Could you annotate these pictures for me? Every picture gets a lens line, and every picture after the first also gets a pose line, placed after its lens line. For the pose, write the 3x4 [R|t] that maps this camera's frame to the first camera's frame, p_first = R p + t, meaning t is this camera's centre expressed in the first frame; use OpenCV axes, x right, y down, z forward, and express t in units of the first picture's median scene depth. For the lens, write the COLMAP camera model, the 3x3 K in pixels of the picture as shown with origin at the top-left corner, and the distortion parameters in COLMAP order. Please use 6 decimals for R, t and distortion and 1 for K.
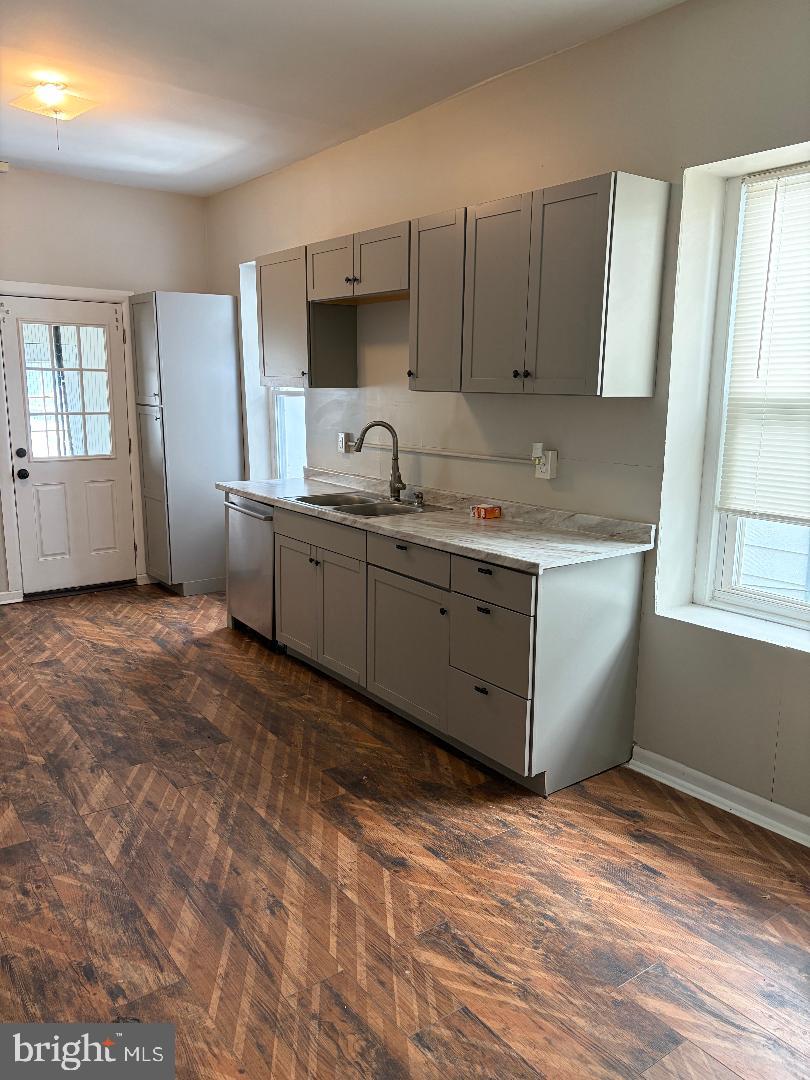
lens RADIAL K [[814.2, 0, 388.1], [0, 814.2, 552.5], [0, 0, 1]] dist [0.032797, -0.040476]
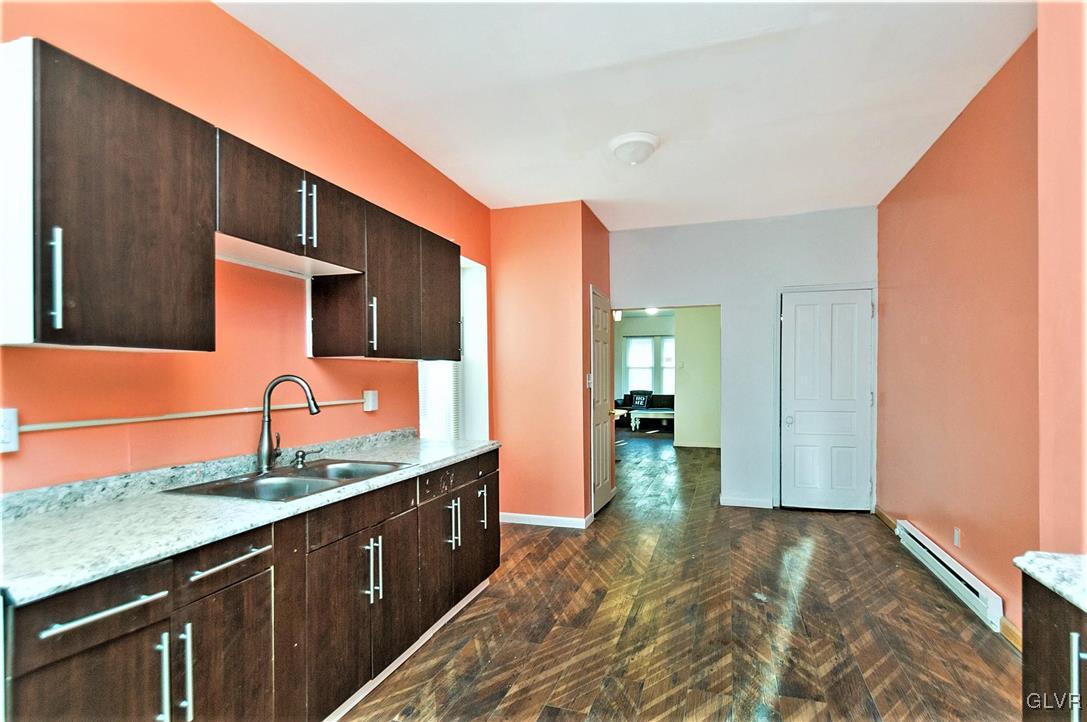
lens RADIAL K [[529.1, 0, 549.5], [0, 529.1, 379.6], [0, 0, 1]] dist [0.005554, -0.000396]
pose [[-0.588433, -0.009458, 0.808490, -0.728721], [0.166729, 0.977022, 0.132778, -0.224415], [-0.791168, 0.212930, -0.573335, 1.359505]]
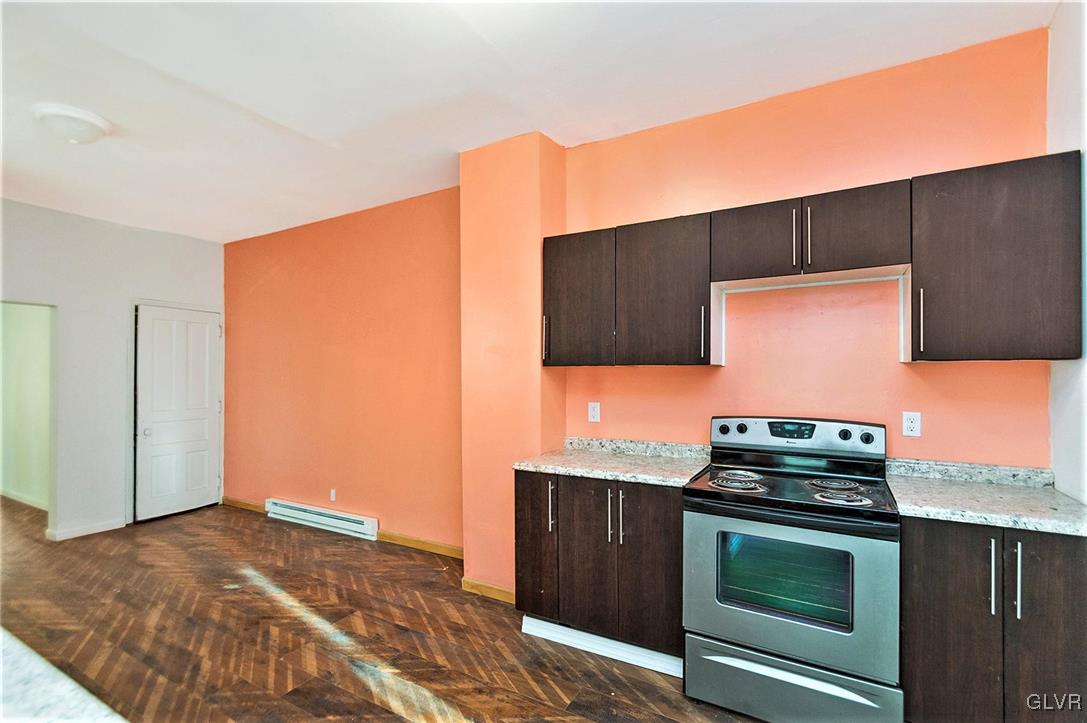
lens RADIAL K [[491.5, 0, 536.7], [0, 491.5, 367.5], [0, 0, 1]] dist [0.001255, -0.001592]
pose [[-0.911066, -0.015281, -0.411976, -0.331168], [-0.090133, 0.982520, 0.162881, -0.309583], [0.402286, 0.185527, -0.896518, 1.658713]]
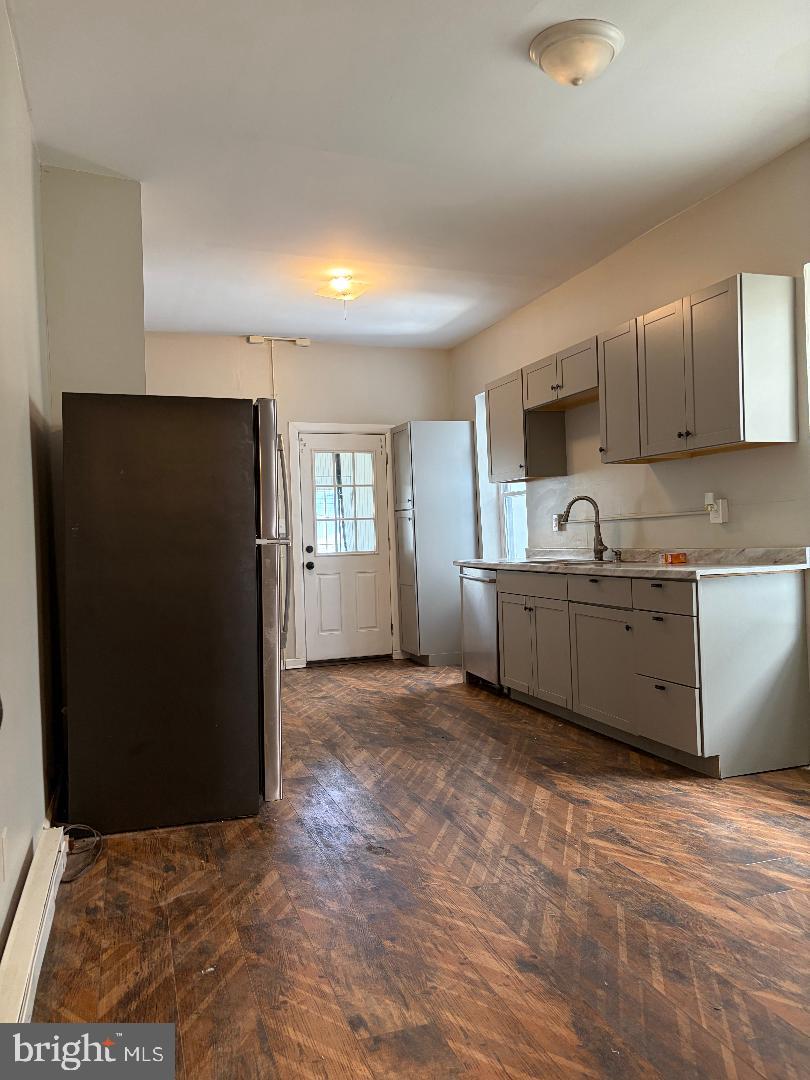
lens RADIAL K [[814.2, 0, 388.7], [0, 814.2, 557.5], [0, 0, 1]] dist [0.032797, -0.040476]
pose [[0.952686, -0.036107, -0.301803, 0.099139], [-0.018983, 0.983913, -0.177636, 0.192753], [0.303361, 0.174961, 0.936675, -0.274187]]
